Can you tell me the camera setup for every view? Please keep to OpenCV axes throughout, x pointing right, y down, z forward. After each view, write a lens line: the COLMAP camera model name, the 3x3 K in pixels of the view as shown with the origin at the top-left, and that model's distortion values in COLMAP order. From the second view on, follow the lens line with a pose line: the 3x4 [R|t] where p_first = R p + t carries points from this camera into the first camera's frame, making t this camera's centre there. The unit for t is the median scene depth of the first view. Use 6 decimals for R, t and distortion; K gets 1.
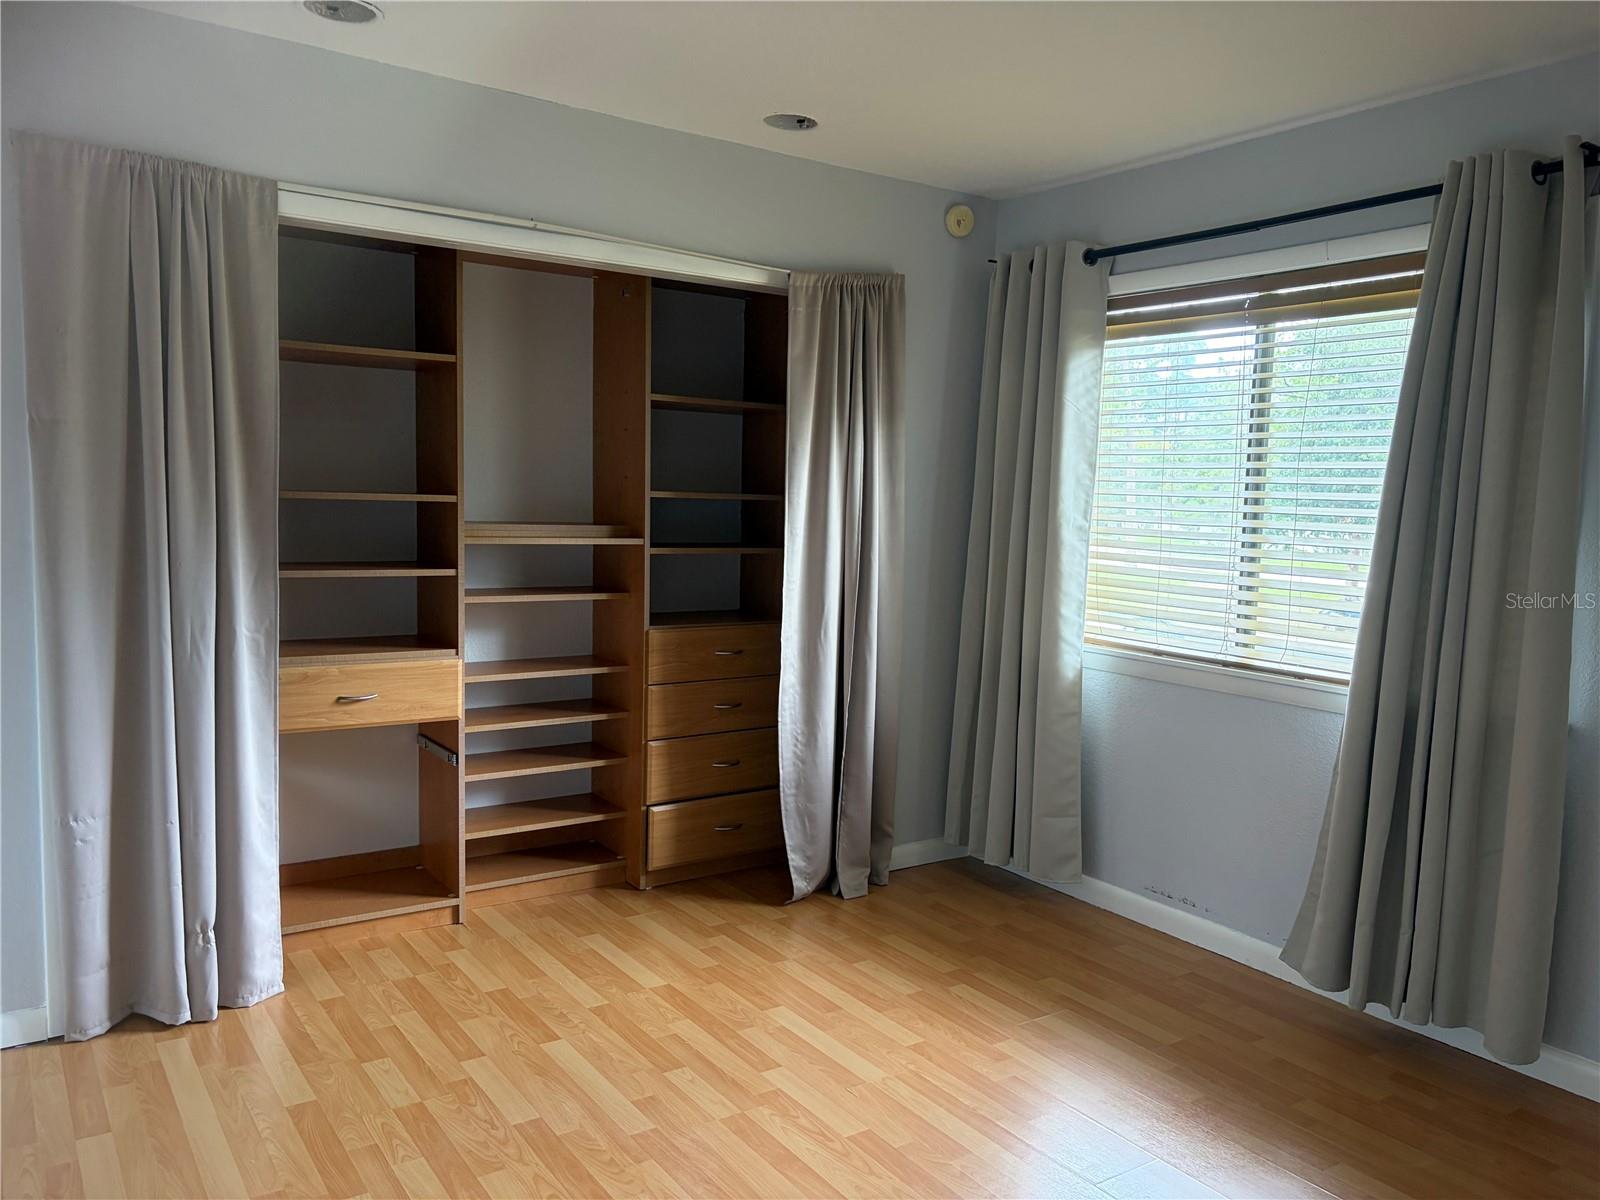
lens RADIAL K [[1220.1, 0, 795.8], [0, 1220.1, 562.1], [0, 0, 1]] dist [0.108575, -0.179768]
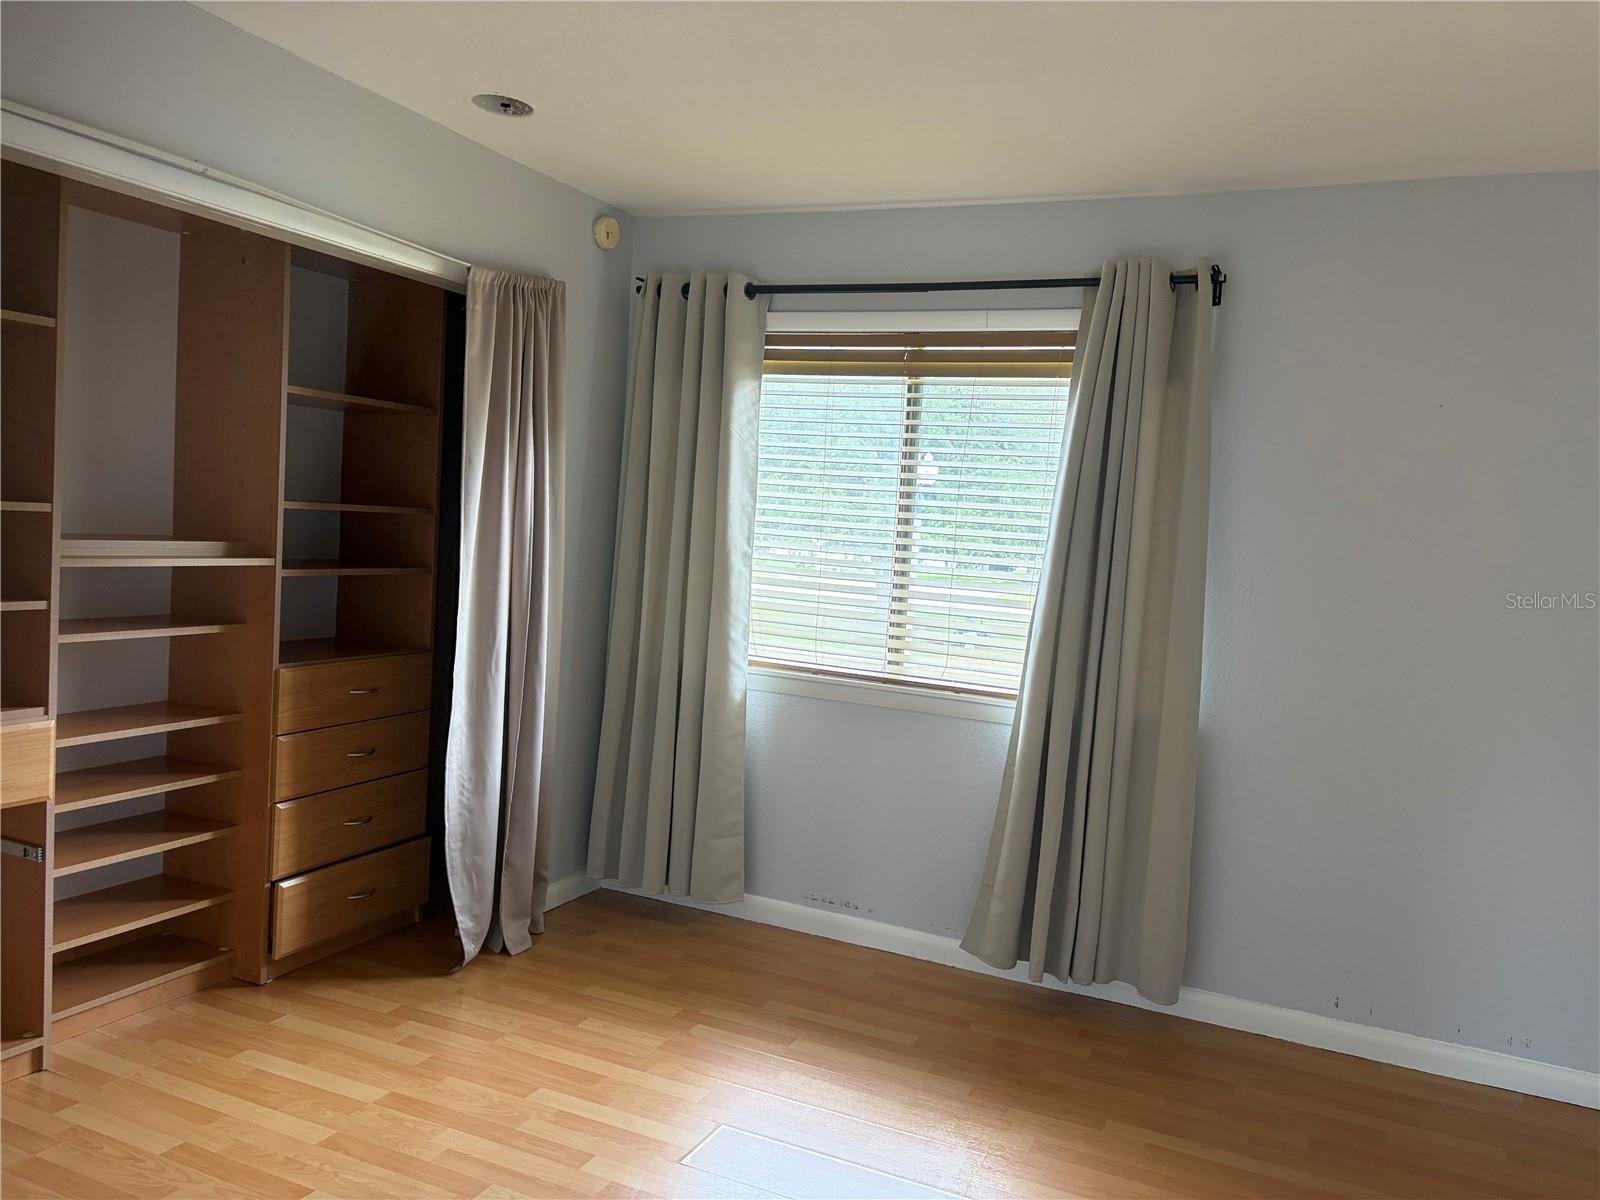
lens RADIAL K [[1222.6, 0, 793.4], [0, 1222.6, 543.1], [0, 0, 1]] dist [0.040923, -0.038606]
pose [[0.850313, 0.016165, 0.526029, -0.271890], [-0.010216, 0.999847, -0.014211, -0.022382], [-0.526178, 0.006710, 0.850348, 0.111008]]
